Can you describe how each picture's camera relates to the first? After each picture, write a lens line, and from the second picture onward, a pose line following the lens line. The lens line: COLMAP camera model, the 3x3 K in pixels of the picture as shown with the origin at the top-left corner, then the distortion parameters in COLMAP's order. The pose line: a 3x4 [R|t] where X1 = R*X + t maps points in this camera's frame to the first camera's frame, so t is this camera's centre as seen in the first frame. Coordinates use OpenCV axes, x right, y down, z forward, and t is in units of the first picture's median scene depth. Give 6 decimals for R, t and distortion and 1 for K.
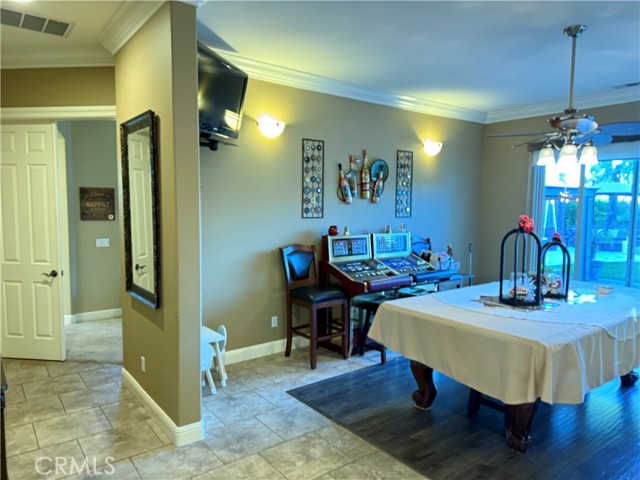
lens RADIAL K [[447.7, 0, 310.1], [0, 447.7, 241.6], [0, 0, 1]] dist [0.083403, -0.097407]
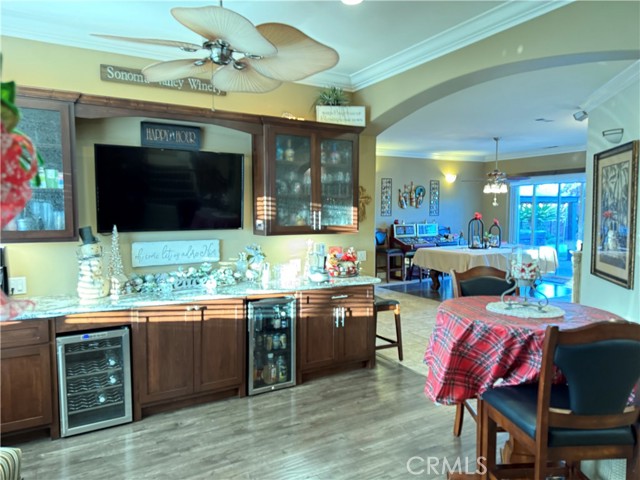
lens RADIAL K [[447.7, 0, 319.8], [0, 447.7, 240.2], [0, 0, 1]] dist [0.083403, -0.097407]
pose [[0.994100, -0.004339, -0.108376, -0.074378], [0.002726, 0.999883, -0.015032, 0.087058], [0.108429, 0.014648, 0.993996, -1.064186]]
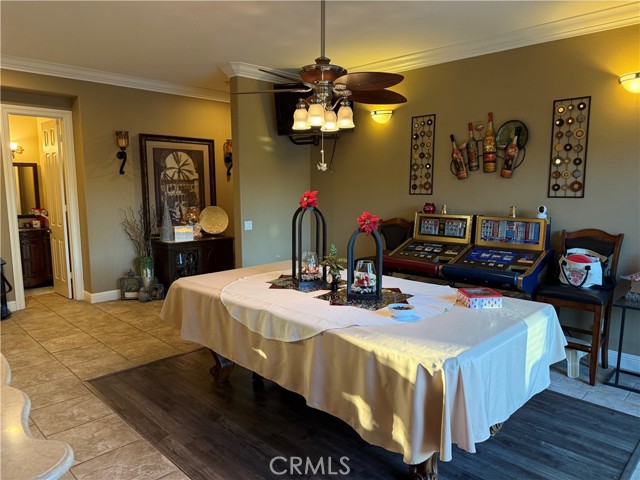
lens RADIAL K [[447.7, 0, 315.5], [0, 447.7, 244.8], [0, 0, 1]] dist [0.083403, -0.097407]
pose [[0.147954, 0.125811, -0.980959, 0.972887], [-0.079332, 0.990189, 0.115029, -0.037830], [0.985807, 0.060803, 0.156484, 0.610781]]
